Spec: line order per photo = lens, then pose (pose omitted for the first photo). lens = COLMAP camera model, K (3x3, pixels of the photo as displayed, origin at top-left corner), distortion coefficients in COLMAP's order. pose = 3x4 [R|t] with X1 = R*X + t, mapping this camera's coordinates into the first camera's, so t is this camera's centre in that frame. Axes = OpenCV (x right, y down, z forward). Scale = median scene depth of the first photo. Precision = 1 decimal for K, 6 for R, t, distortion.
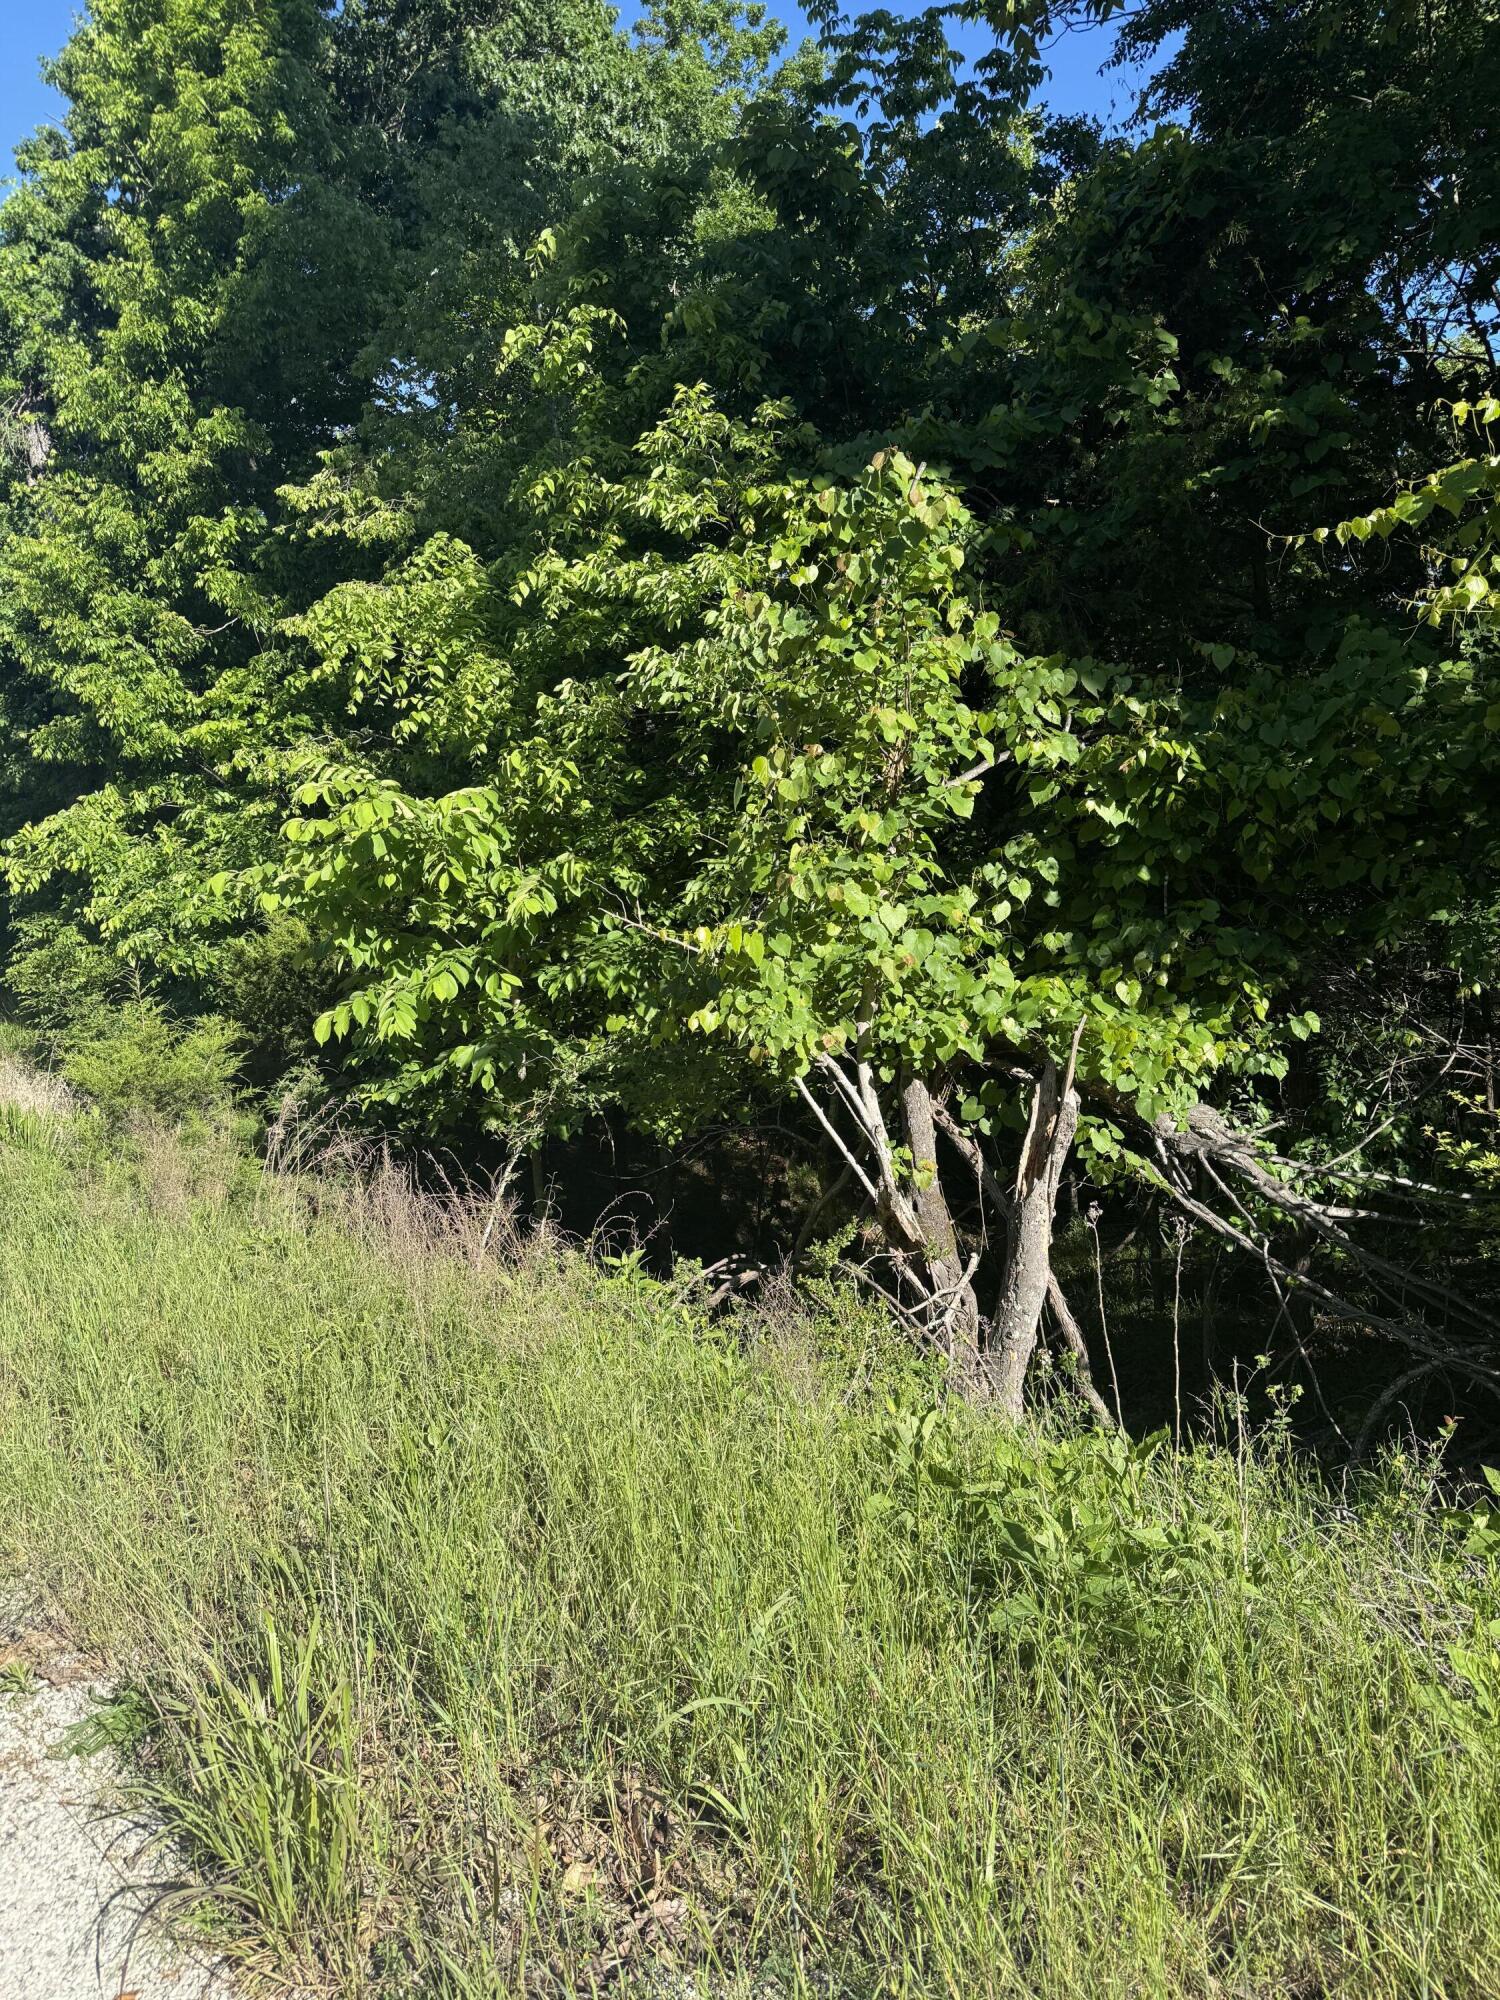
lens RADIAL K [[1425.7, 0, 749.0], [0, 1425.7, 1001.9], [0, 0, 1]] dist [0.030192, -0.018347]
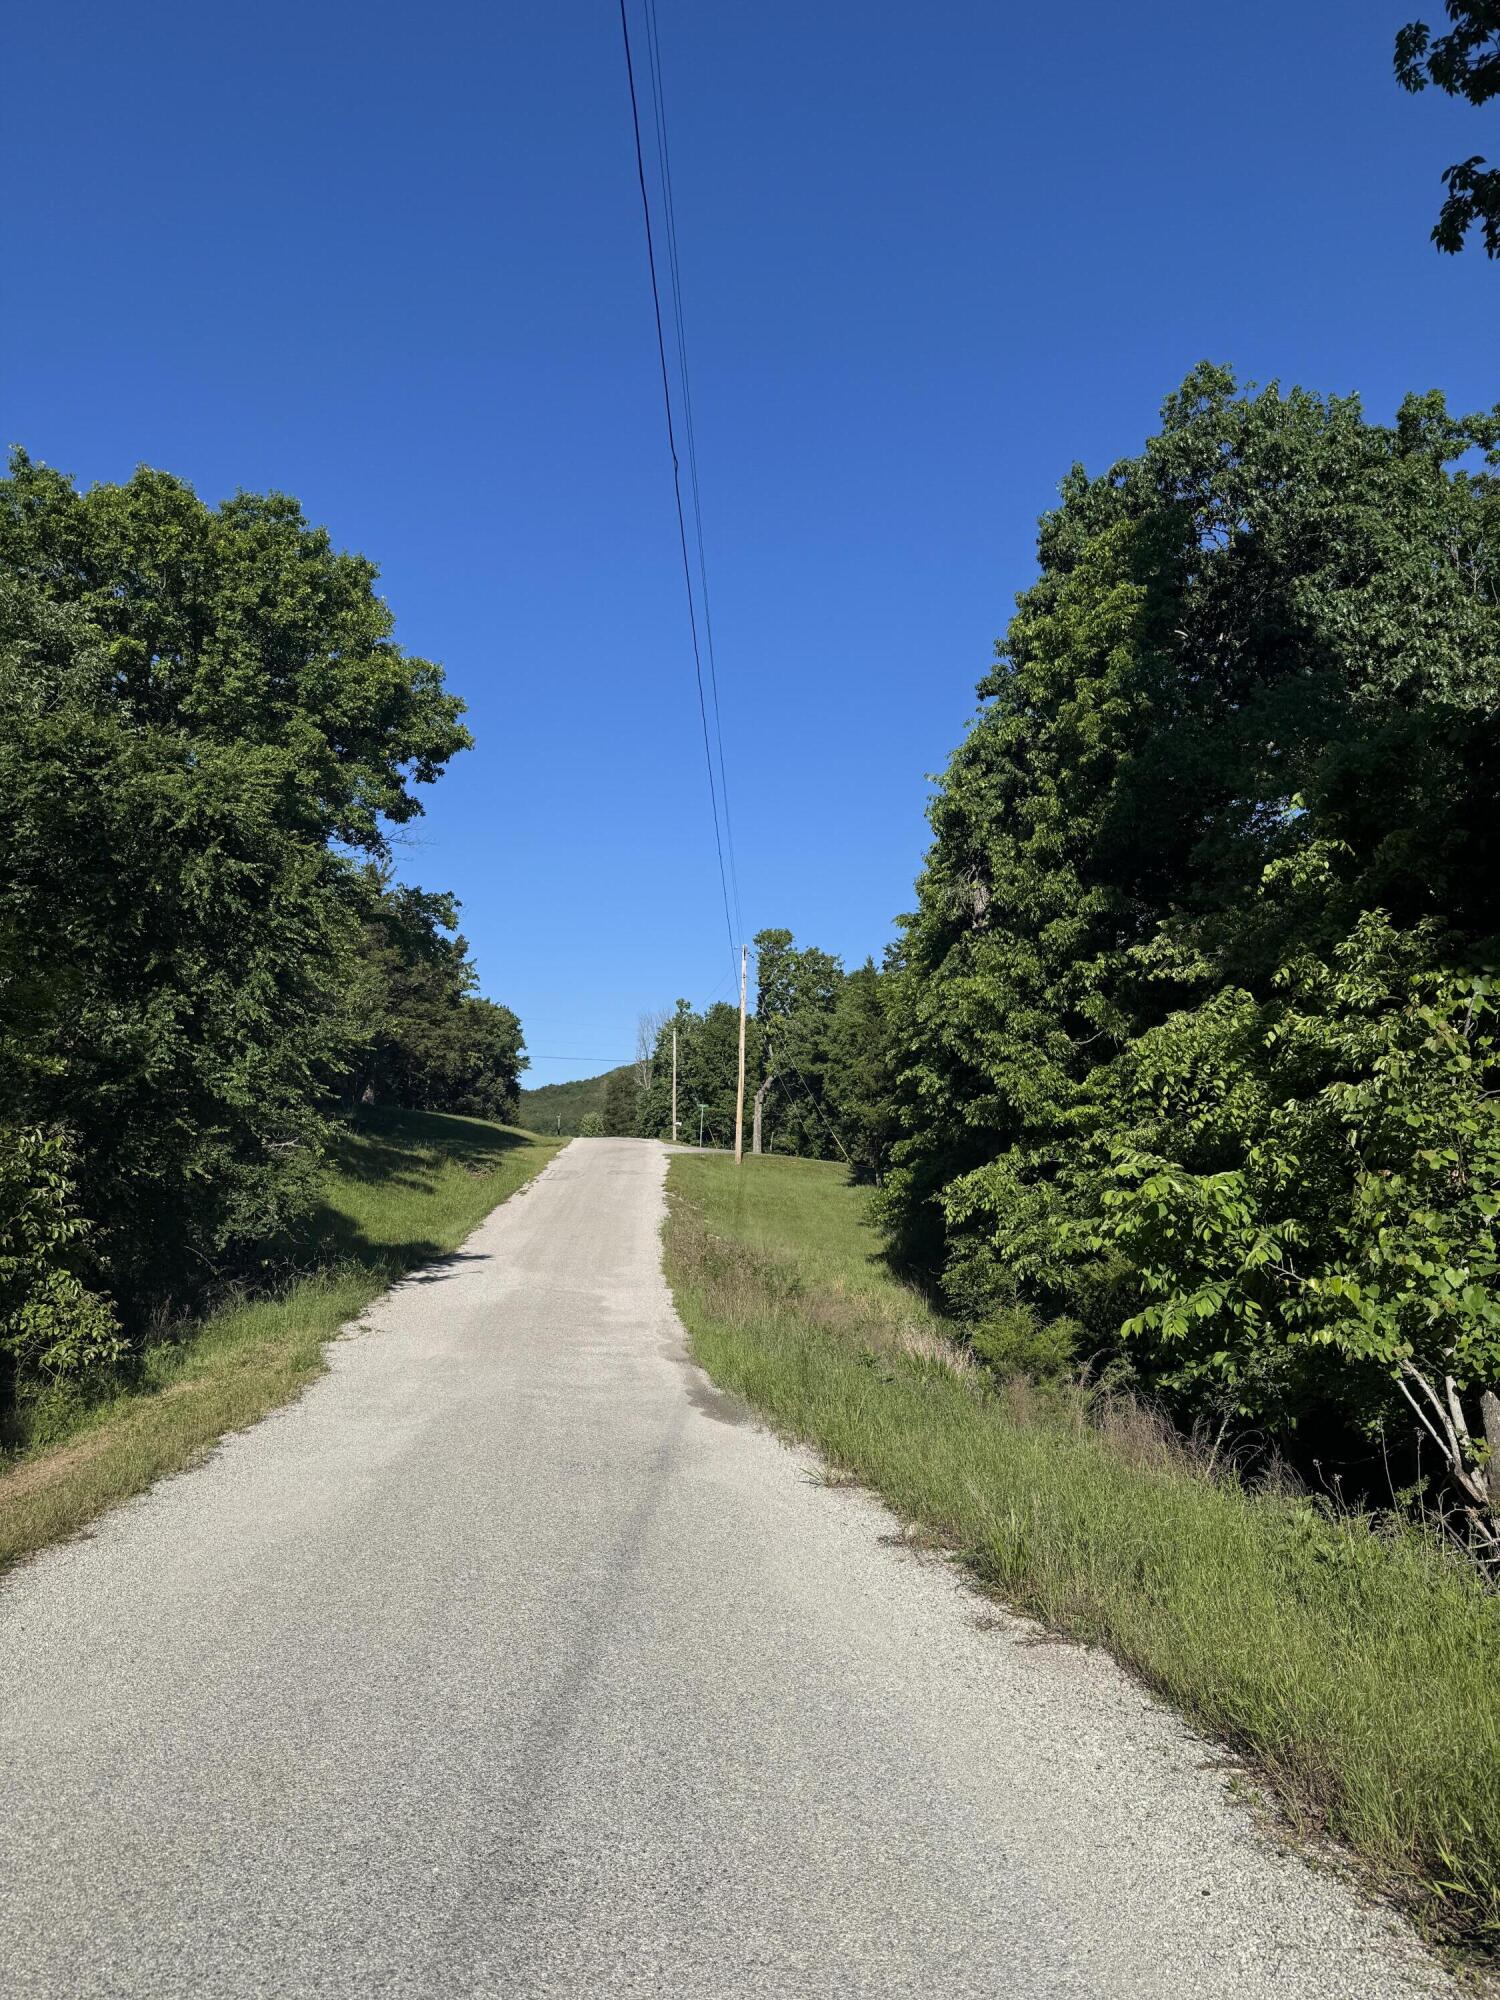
lens RADIAL K [[1425.7, 0, 744.6], [0, 1425.7, 1002.5], [0, 0, 1]] dist [0.030192, -0.018347]
pose [[0.818047, -0.049658, -0.573004, 0.205351], [-0.079380, 0.976984, -0.197994, 0.009934], [0.569647, 0.207453, 0.795277, -0.405954]]
